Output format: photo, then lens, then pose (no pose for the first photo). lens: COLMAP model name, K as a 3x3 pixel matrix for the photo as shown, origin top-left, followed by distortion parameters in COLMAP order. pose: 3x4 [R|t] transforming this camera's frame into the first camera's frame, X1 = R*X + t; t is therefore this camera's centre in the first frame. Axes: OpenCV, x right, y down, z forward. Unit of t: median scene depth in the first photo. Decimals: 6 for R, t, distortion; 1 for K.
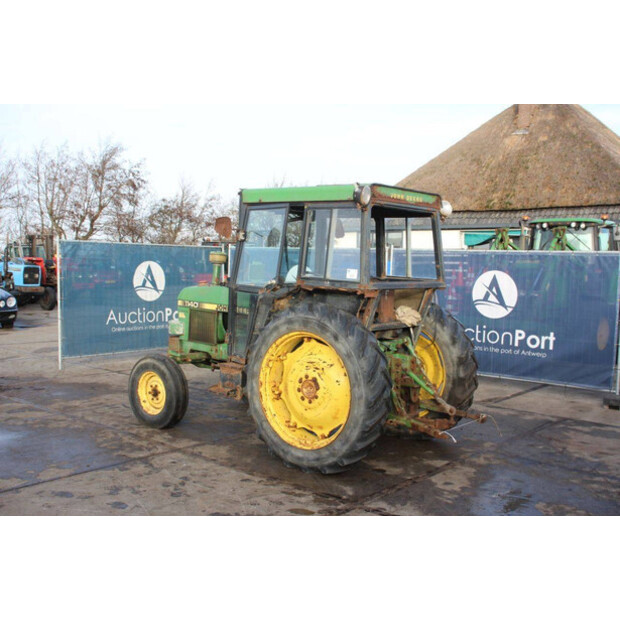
lens RADIAL K [[690.9, 0, 313.9], [0, 690.9, 314.9], [0, 0, 1]] dist [-0.024020, 0.000000]
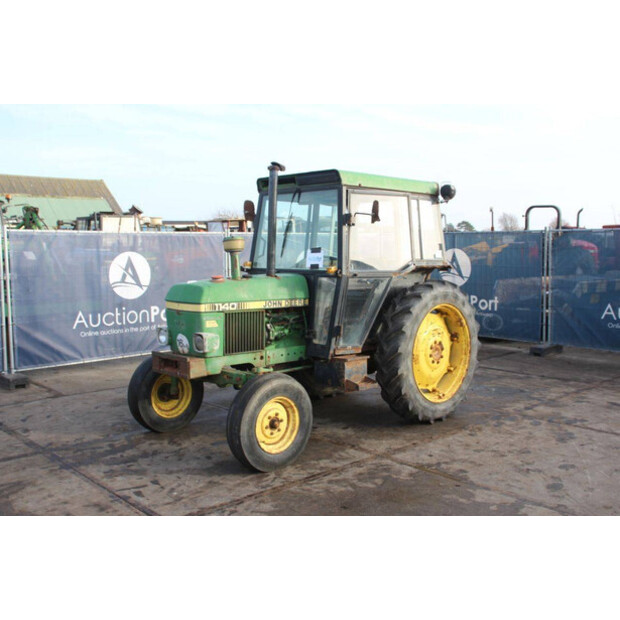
lens RADIAL K [[656.1, 0, 314.0], [0, 656.1, 314.3], [0, 0, 1]] dist [-0.031789, 0.000000]
pose [[0.122644, -0.127016, 0.984289, -1.060357], [0.085347, 0.989452, 0.117048, -0.100623], [-0.988774, 0.069651, 0.132191, 0.983488]]
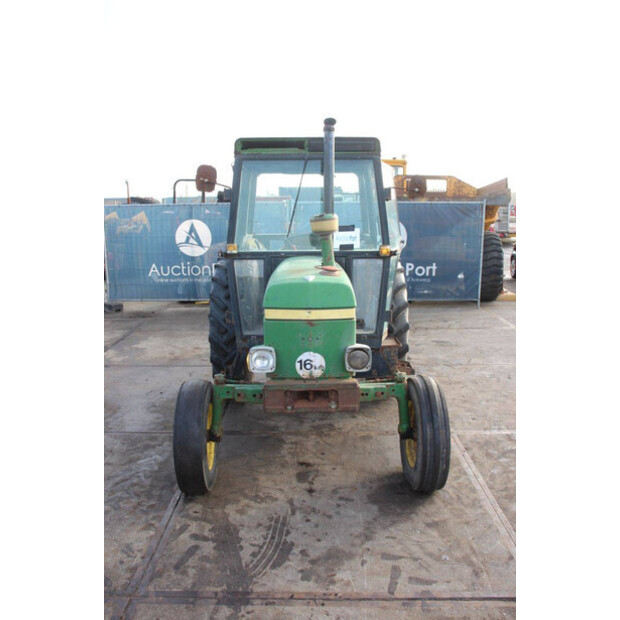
lens RADIAL K [[544.7, 0, 310.1], [0, 544.7, 309.7], [0, 0, 1]] dist [-0.135244, 0.106165]
pose [[-0.632088, -0.161053, 0.757975, -0.610310], [0.052039, 0.967132, 0.248891, -0.156083], [-0.773147, 0.196766, -0.602932, 1.583918]]
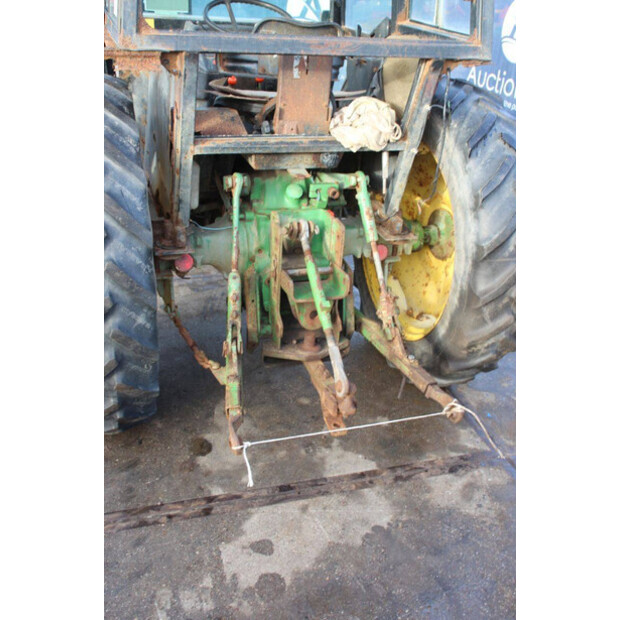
lens RADIAL K [[690.9, 0, 314.3], [0, 690.9, 311.3], [0, 0, 1]] dist [-0.024020, 0.000000]
pose [[0.851416, 0.268855, -0.450342, 0.338052], [-0.088426, 0.919917, 0.382014, -0.052120], [0.516983, -0.285431, 0.807005, 0.638993]]
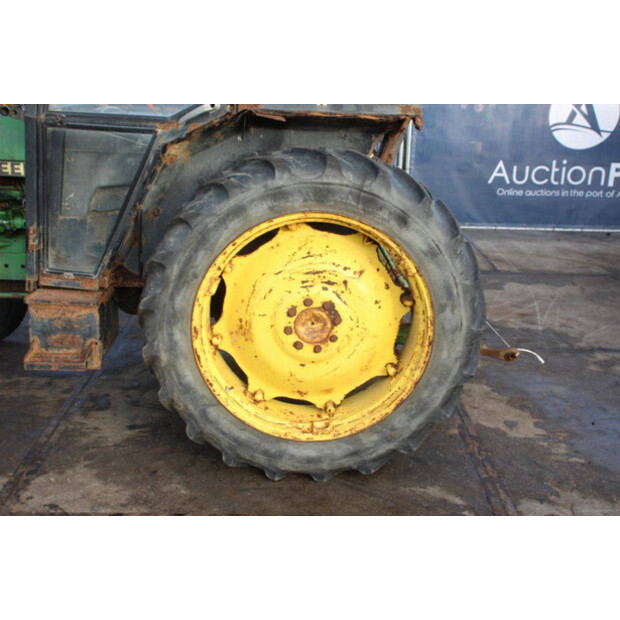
lens RADIAL K [[749.8, 0, 307.8], [0, 749.8, 313.5], [0, 0, 1]] dist [0.029750, 0.000000]
pose [[0.753866, -0.205232, 0.624152, -0.323169], [0.044567, 0.963748, 0.263067, -0.040874], [-0.655515, -0.170501, 0.735683, 0.564390]]
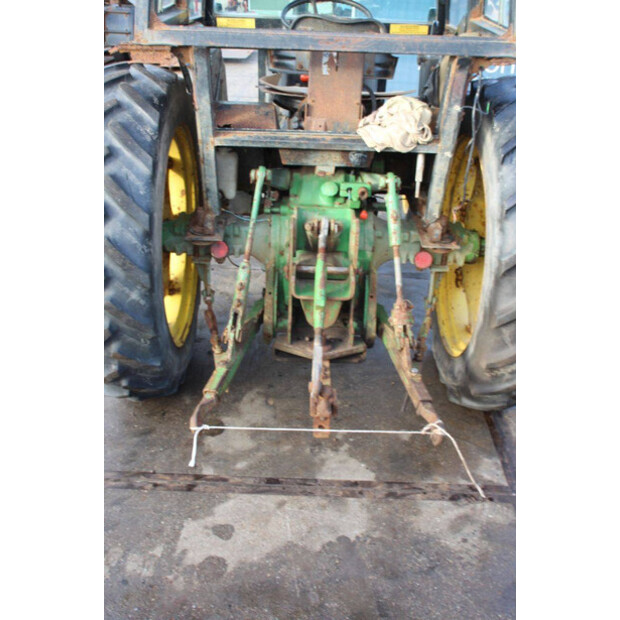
lens RADIAL K [[690.9, 0, 311.2], [0, 690.9, 311.0], [0, 0, 1]] dist [-0.024020, 0.000000]
pose [[0.637539, 0.357460, -0.682471, 0.431216], [-0.080420, 0.911883, 0.402494, -0.058225], [0.766210, -0.201722, 0.610108, 0.721149]]
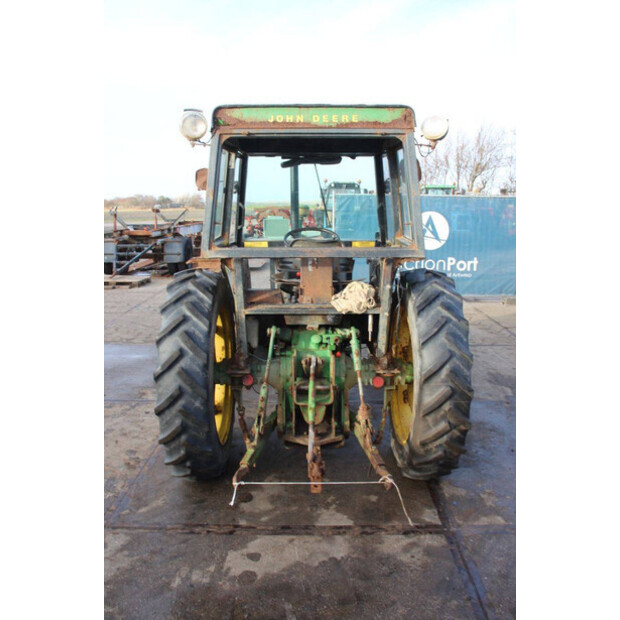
lens RADIAL K [[544.7, 0, 310.8], [0, 544.7, 309.7], [0, 0, 1]] dist [-0.135244, 0.106165]
pose [[0.644677, 0.136007, -0.752259, 0.526134], [-0.043970, 0.989014, 0.141130, -0.061092], [0.763190, -0.057907, 0.643575, 0.650115]]
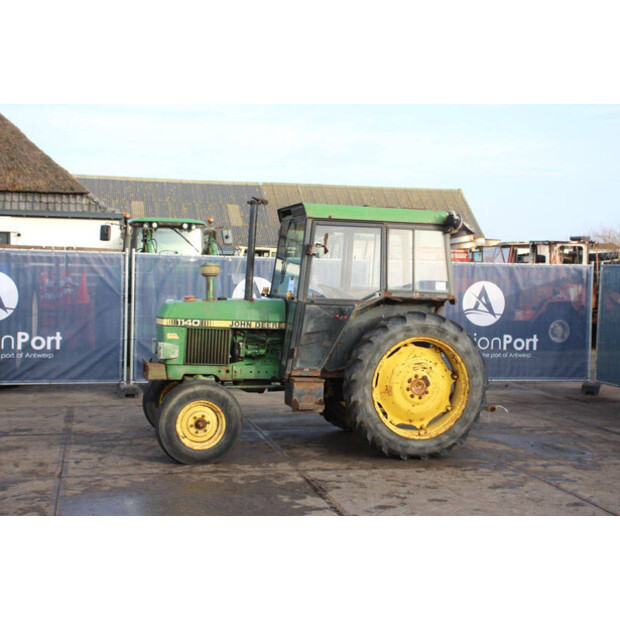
lens RADIAL K [[918.1, 0, 309.5], [0, 918.1, 315.5], [0, 0, 1]] dist [0.118322, 0.000000]
pose [[0.594605, -0.046803, 0.802655, -1.248243], [0.053385, 0.998399, 0.018669, -0.046344], [-0.802244, 0.031749, 0.596152, 0.212952]]
